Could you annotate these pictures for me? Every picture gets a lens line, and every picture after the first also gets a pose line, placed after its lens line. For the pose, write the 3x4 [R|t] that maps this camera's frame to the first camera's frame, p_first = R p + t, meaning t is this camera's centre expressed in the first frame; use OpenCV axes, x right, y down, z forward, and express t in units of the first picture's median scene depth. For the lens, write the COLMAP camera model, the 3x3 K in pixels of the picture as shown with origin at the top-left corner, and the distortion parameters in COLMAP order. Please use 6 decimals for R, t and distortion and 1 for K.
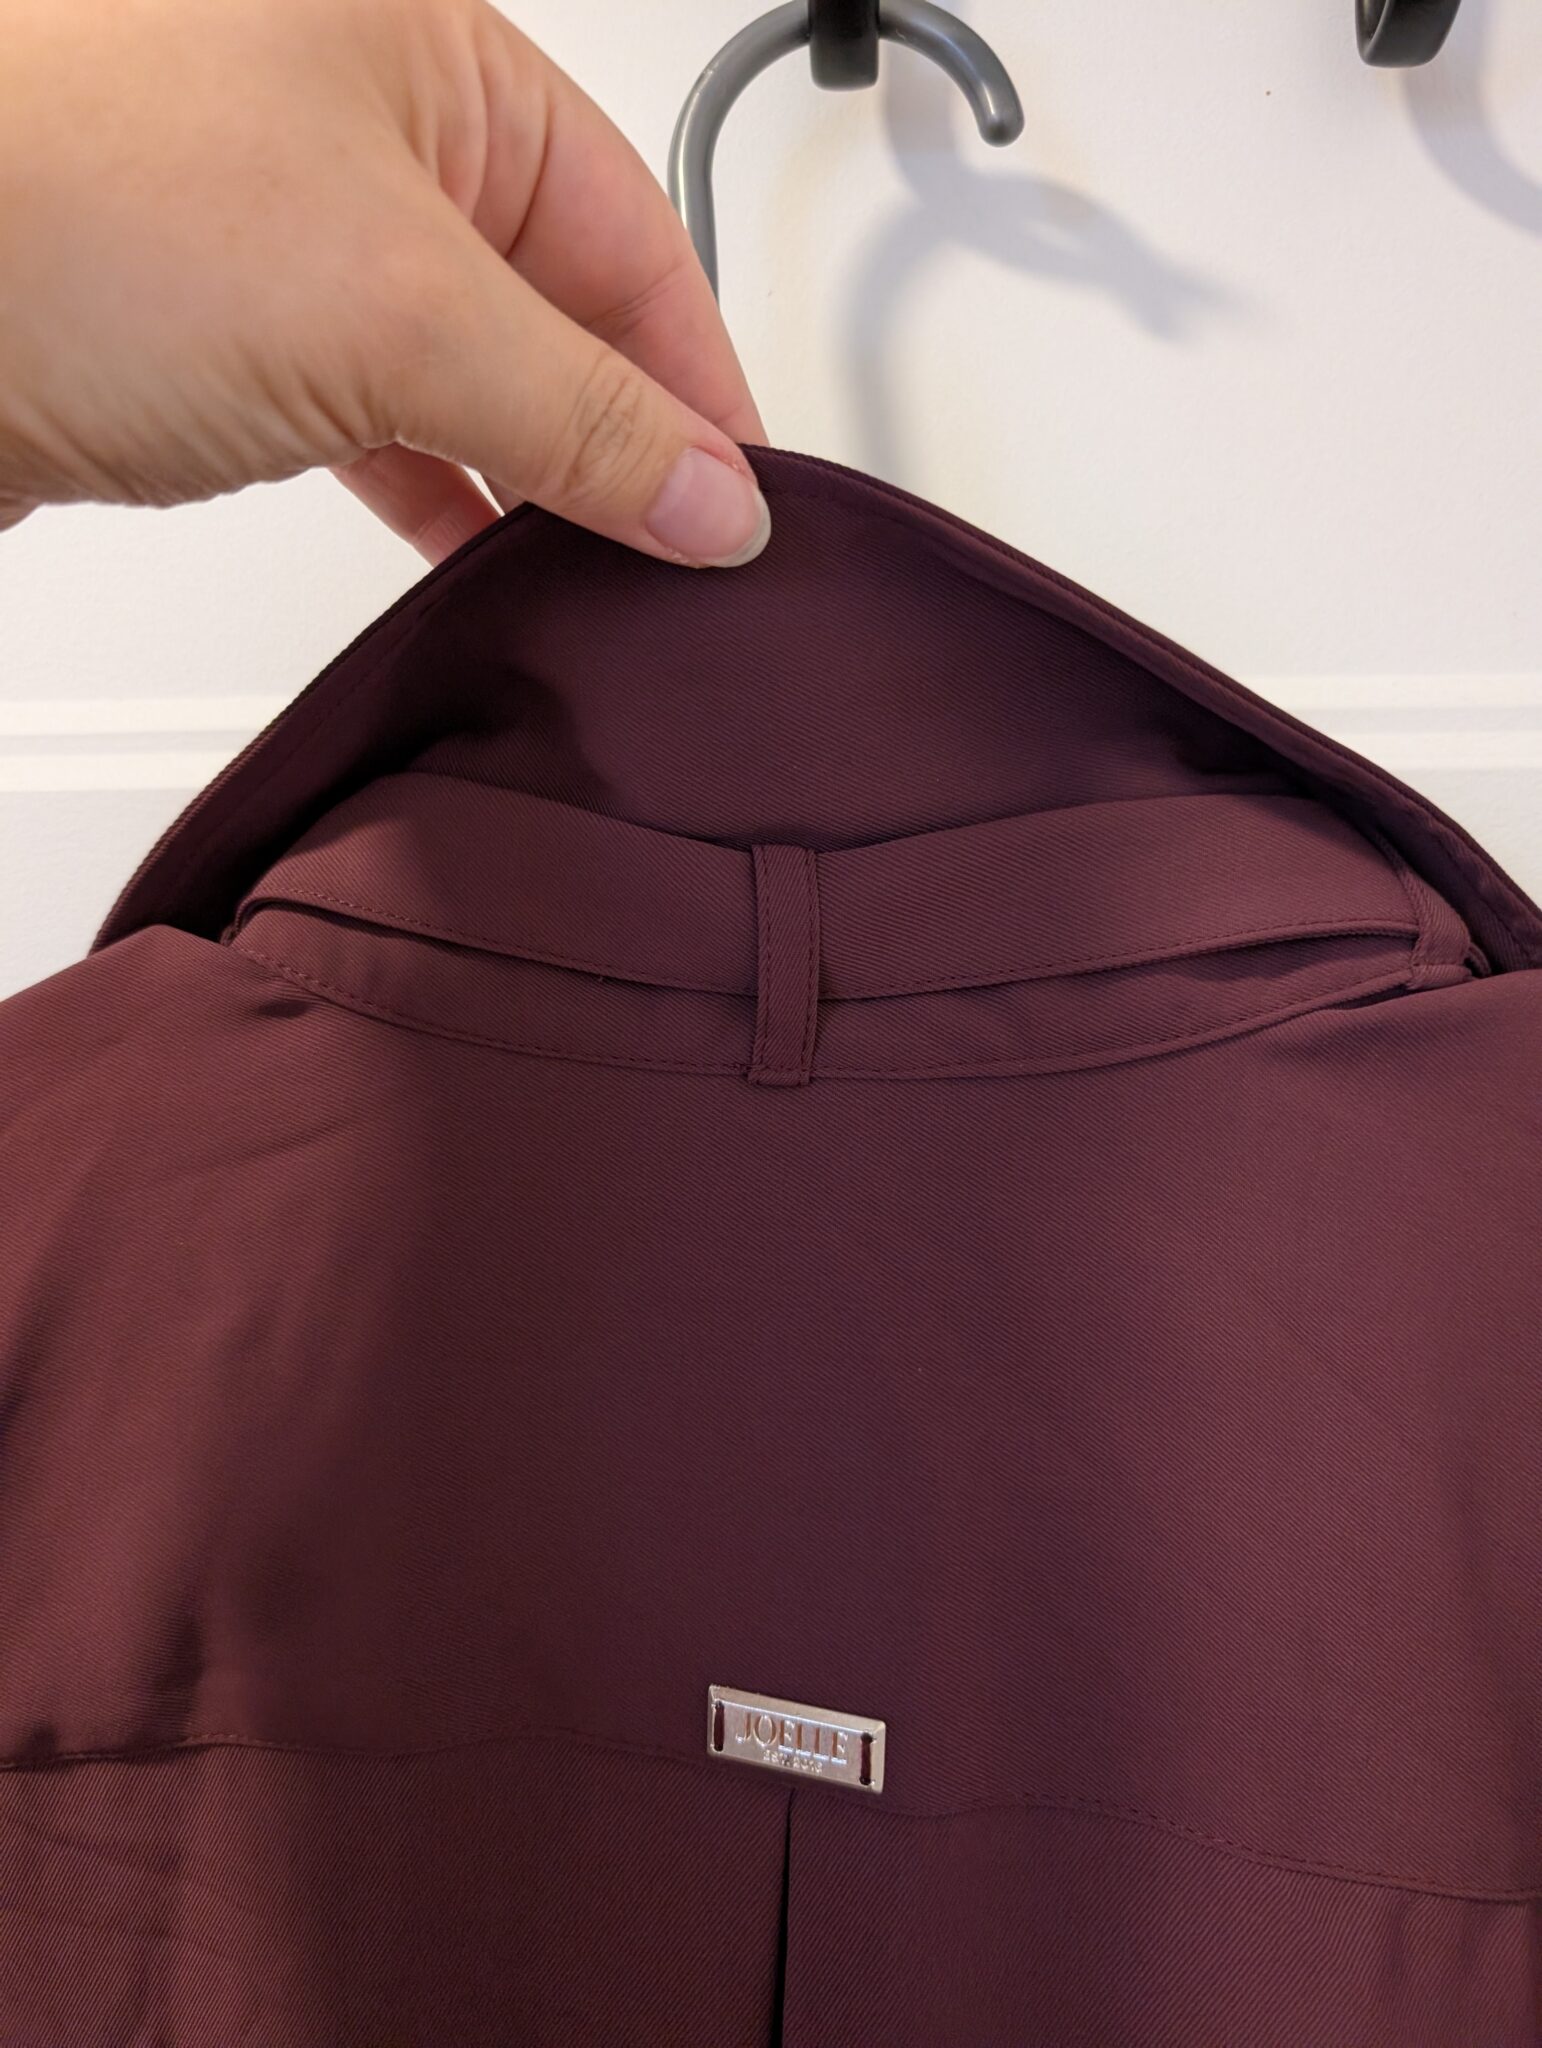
lens RADIAL K [[1473.2, 0, 756.5], [0, 1473.2, 1014.3], [0, 0, 1]] dist [-0.009756, -0.000718]
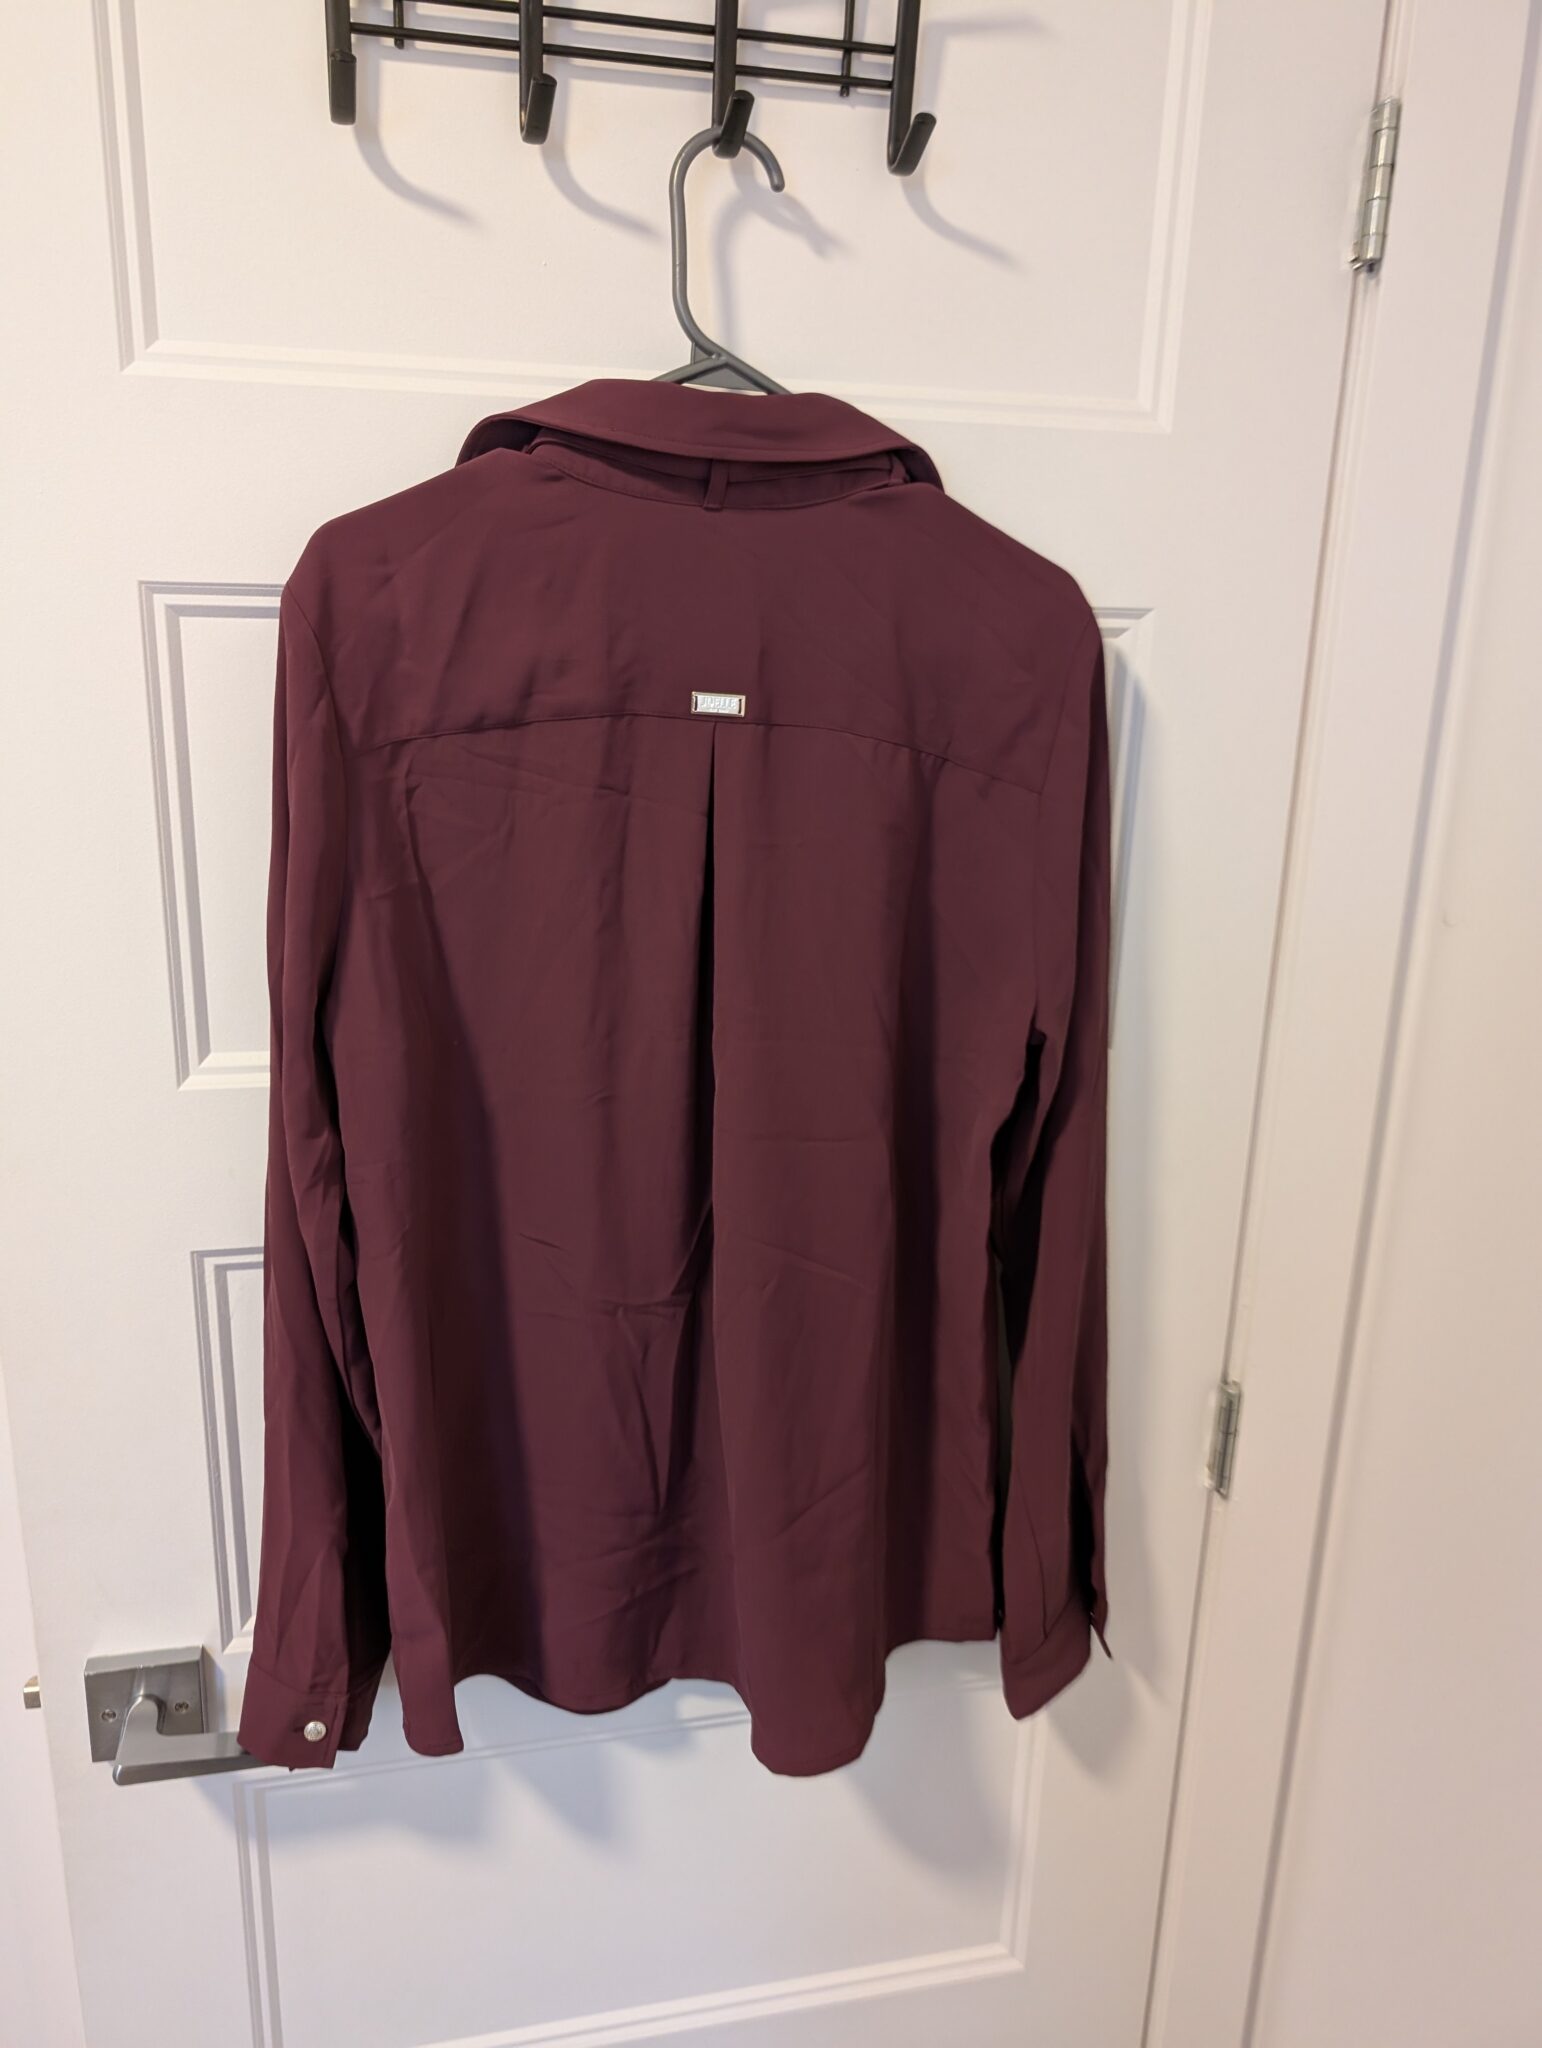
lens RADIAL K [[1473.2, 0, 756.5], [0, 1473.2, 1014.3], [0, 0, 1]] dist [-0.009756, -0.000718]
pose [[0.948189, -0.051974, 0.313427, -0.944846], [-0.022157, 0.973308, 0.228429, 0.376004], [-0.316934, -0.223539, 0.921728, -2.233253]]
